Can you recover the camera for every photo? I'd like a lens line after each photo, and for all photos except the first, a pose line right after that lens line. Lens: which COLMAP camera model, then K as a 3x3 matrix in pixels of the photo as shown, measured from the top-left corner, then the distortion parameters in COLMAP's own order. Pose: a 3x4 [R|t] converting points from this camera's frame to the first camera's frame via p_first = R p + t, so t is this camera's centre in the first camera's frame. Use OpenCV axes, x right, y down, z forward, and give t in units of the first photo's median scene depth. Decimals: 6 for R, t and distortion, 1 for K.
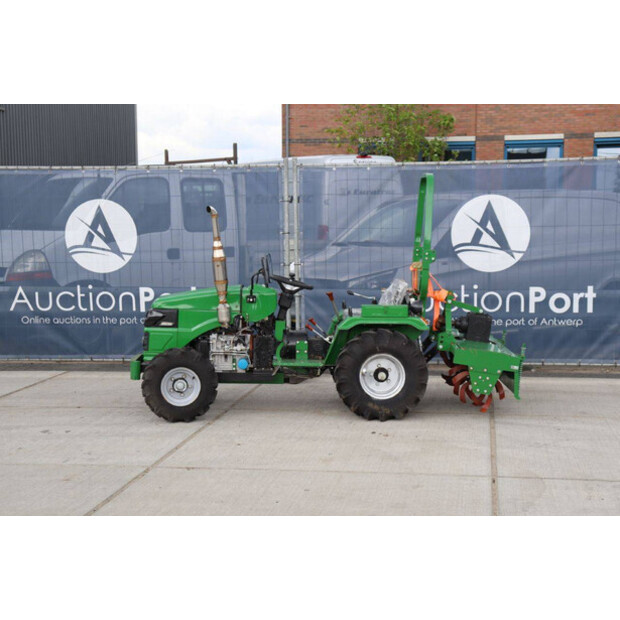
lens RADIAL K [[875.6, 0, 331.9], [0, 875.6, 311.3], [0, 0, 1]] dist [0.143564, 0.000000]
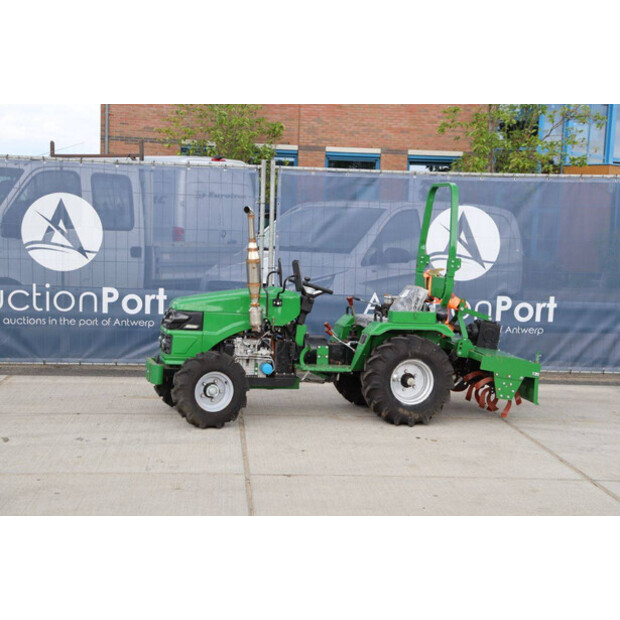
lens RADIAL K [[875.6, 0, 314.7], [0, 875.6, 311.2], [0, 0, 1]] dist [0.143564, 0.000000]
pose [[0.980230, 0.019164, 0.196932, -0.242895], [-0.018048, 0.999809, -0.007459, 0.002189], [-0.197038, 0.003758, 0.980389, 0.029518]]
